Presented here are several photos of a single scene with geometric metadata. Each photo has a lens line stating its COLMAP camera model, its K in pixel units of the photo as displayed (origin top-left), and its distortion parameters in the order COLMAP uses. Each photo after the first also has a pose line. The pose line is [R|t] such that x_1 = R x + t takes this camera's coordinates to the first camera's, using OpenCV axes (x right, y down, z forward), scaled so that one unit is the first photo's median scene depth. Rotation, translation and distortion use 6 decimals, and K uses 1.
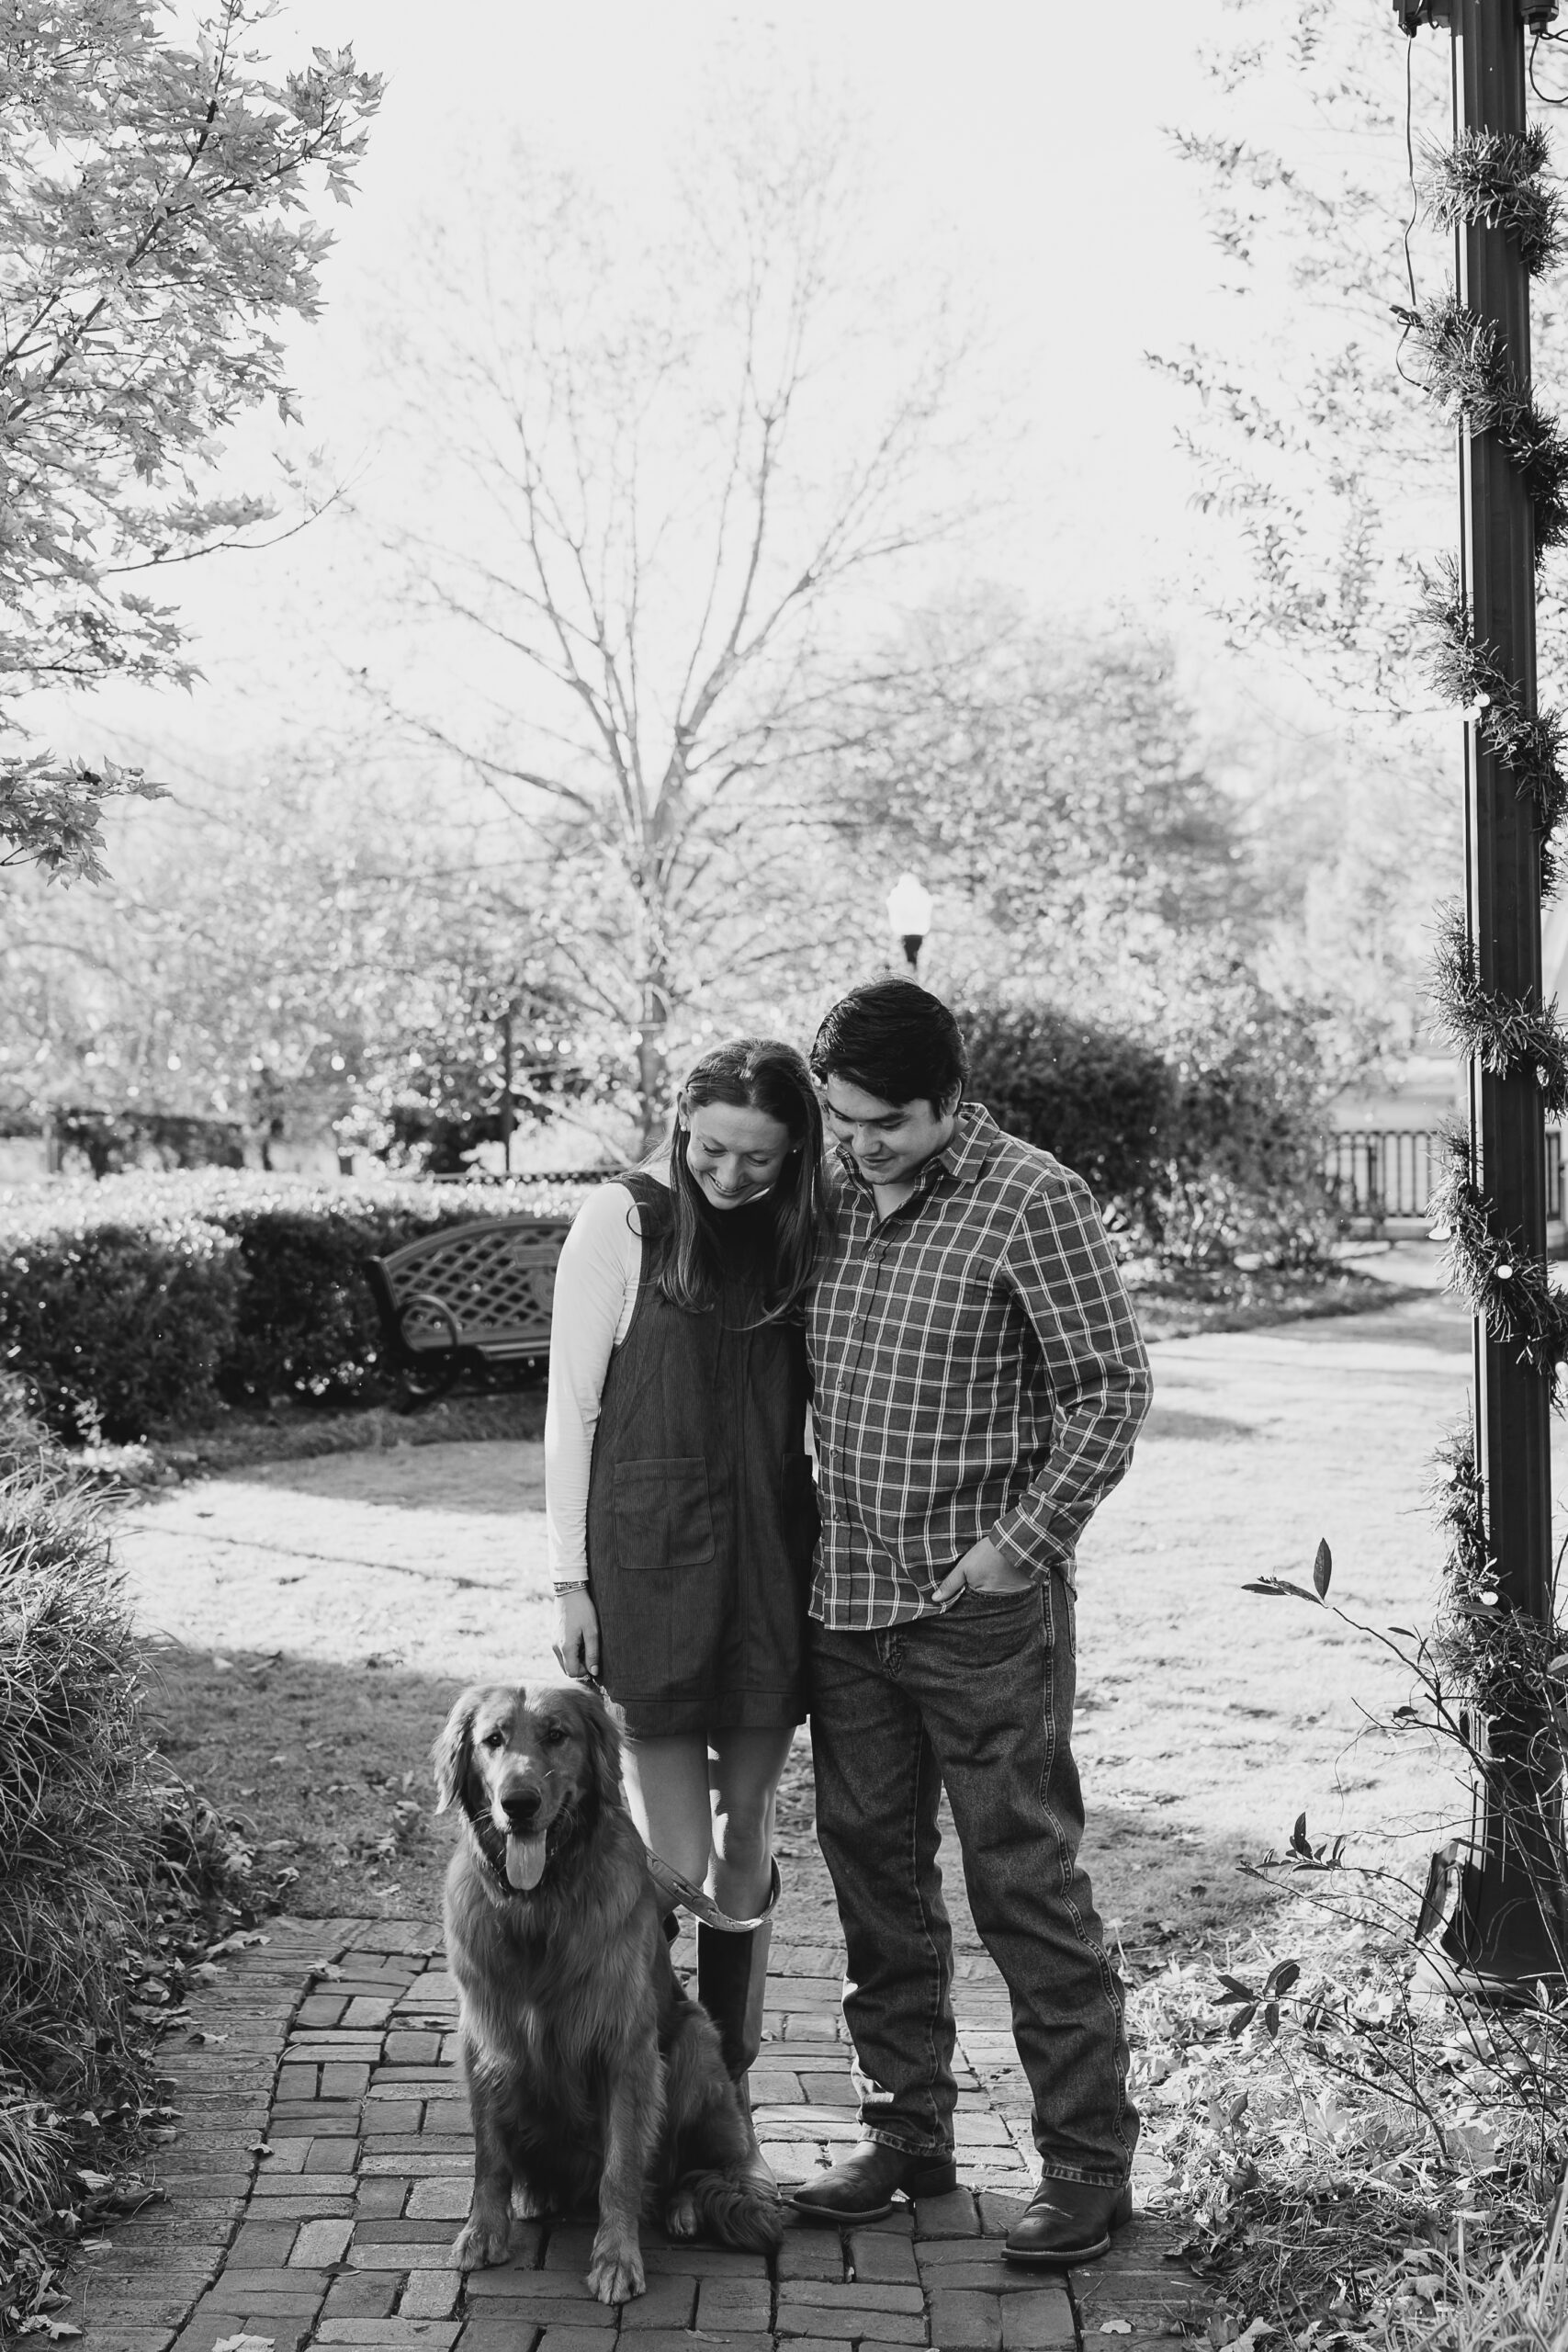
lens RADIAL K [[3101.6, 0, 784.0], [0, 3101.6, 1176.0], [0, 0, 1]] dist [0.014301, -0.037997]
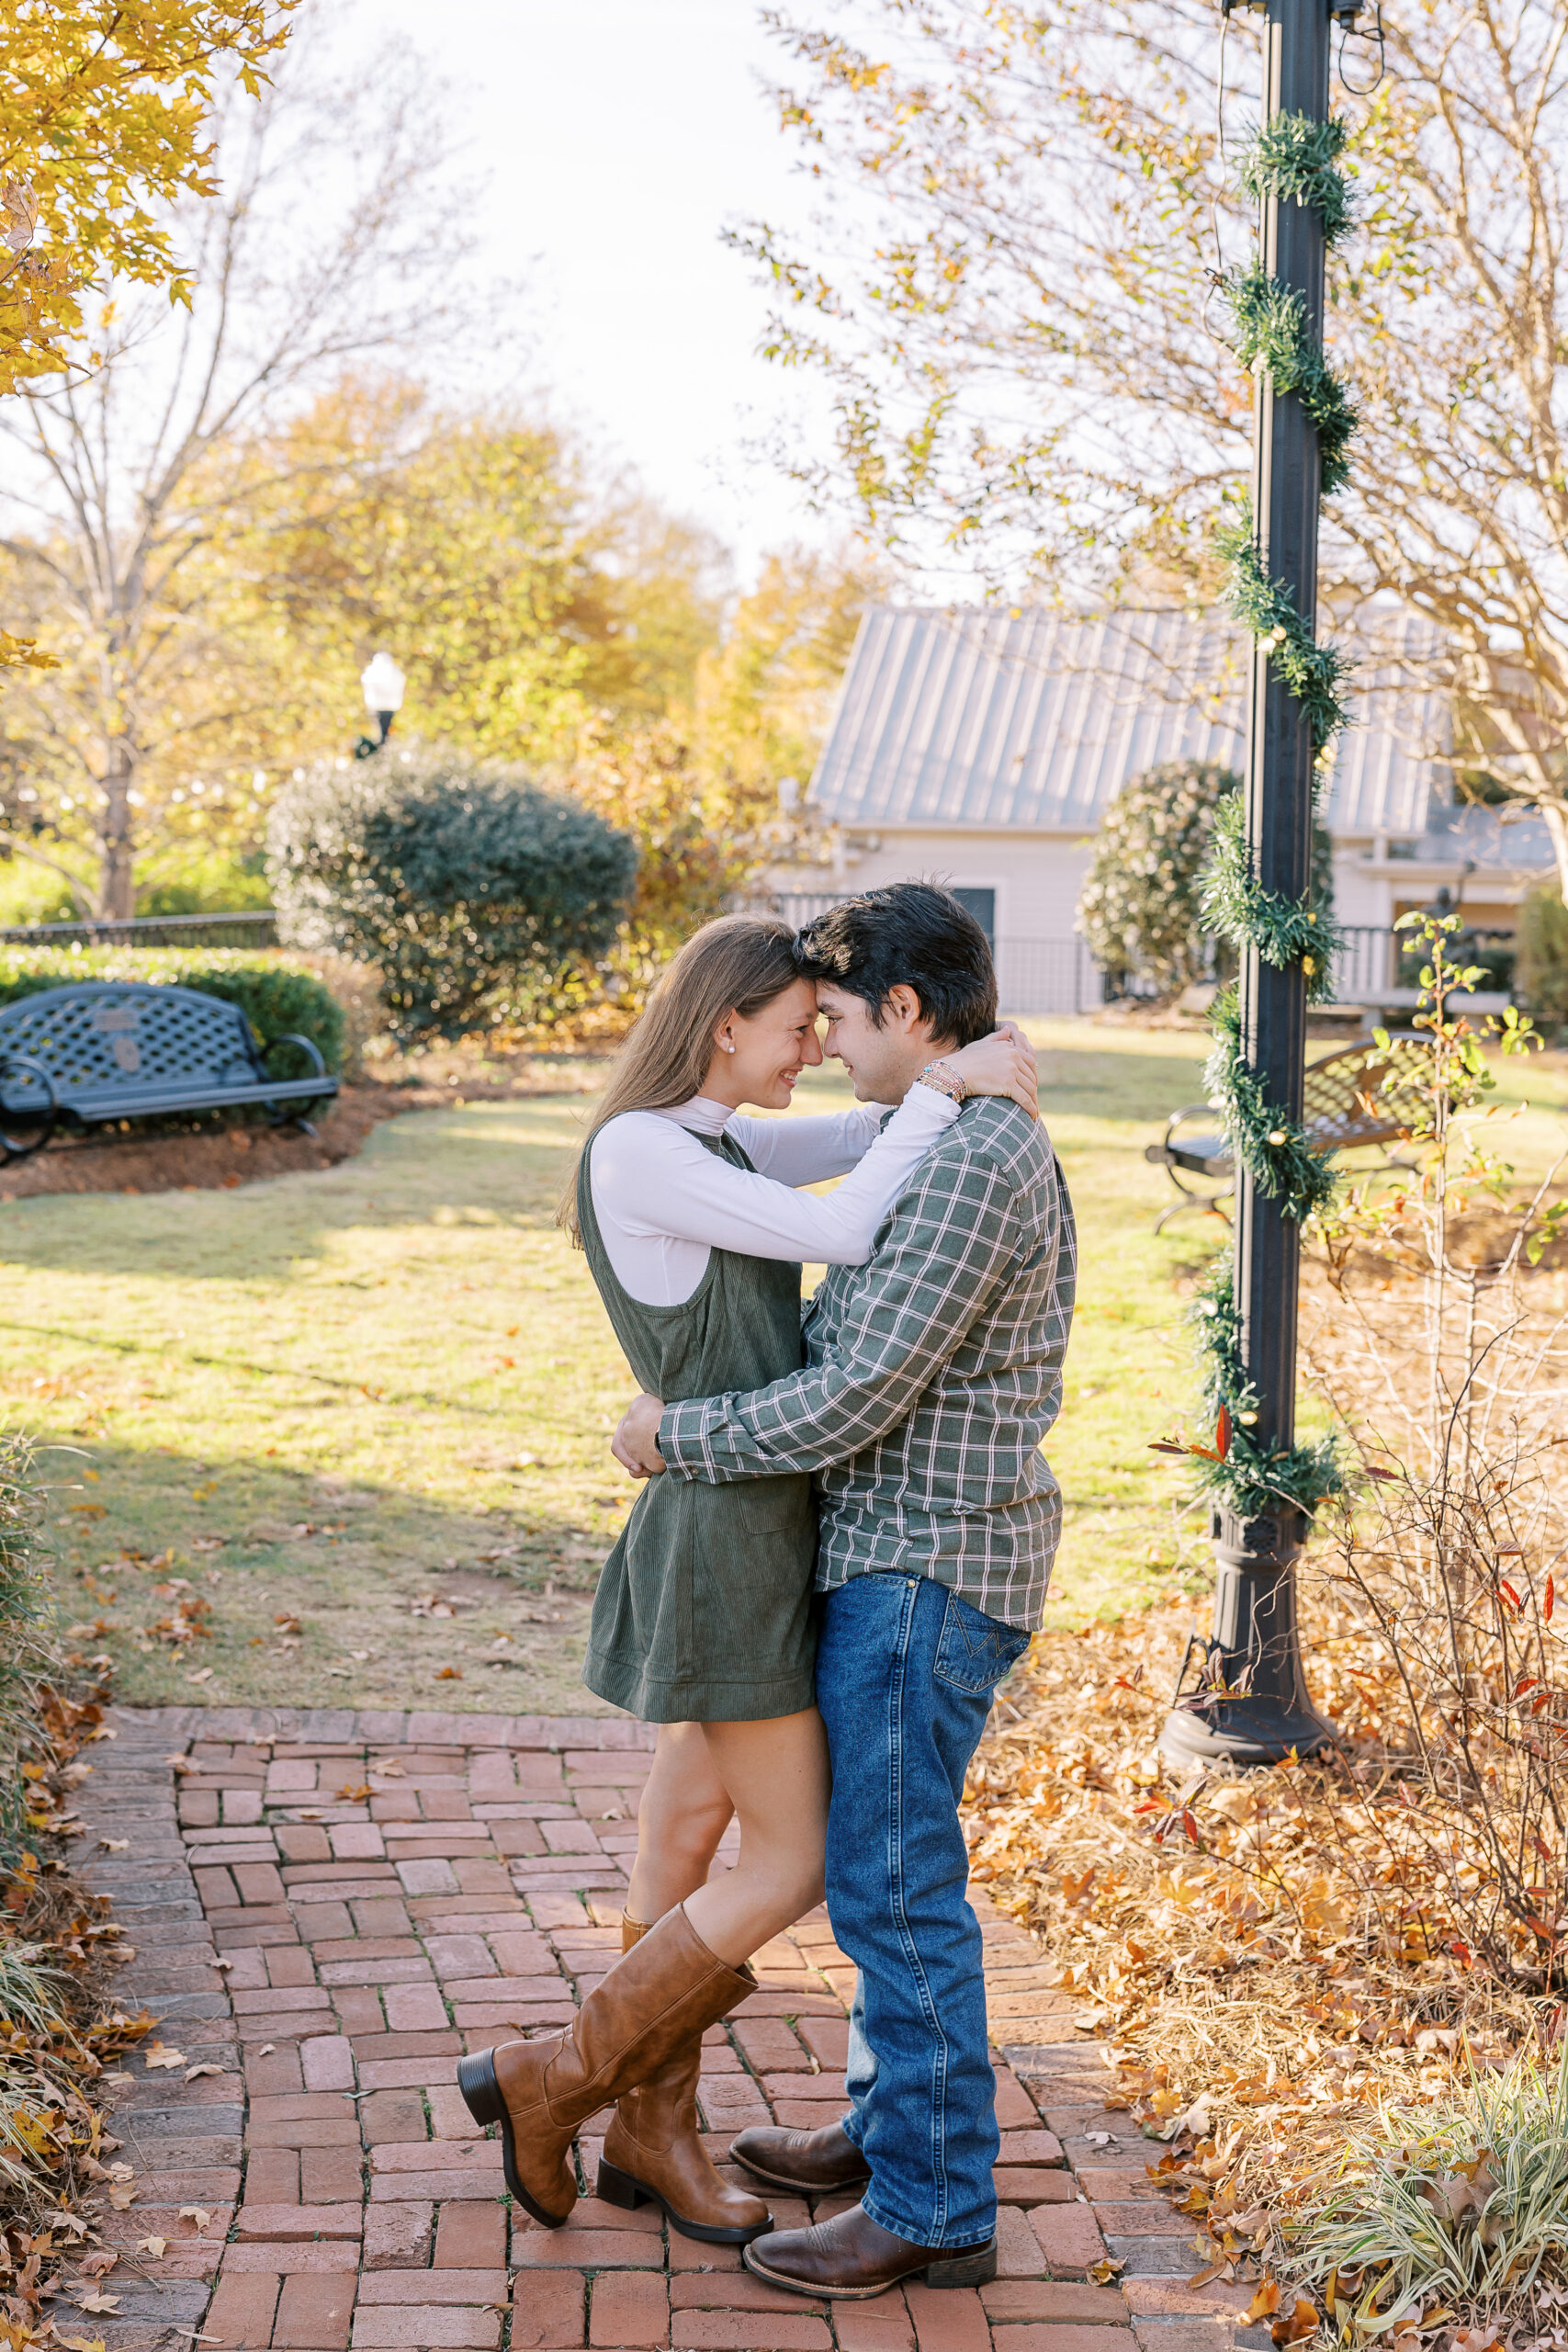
lens RADIAL K [[2727.6, 0, 793.2], [0, 2727.6, 1144.3], [0, 0, 1]] dist [-0.002358, 0.008266]
pose [[0.977756, 0.005821, 0.209667, -0.149417], [-0.023423, 0.996393, 0.081565, -0.043640], [-0.208436, -0.084661, 0.974365, 0.053863]]
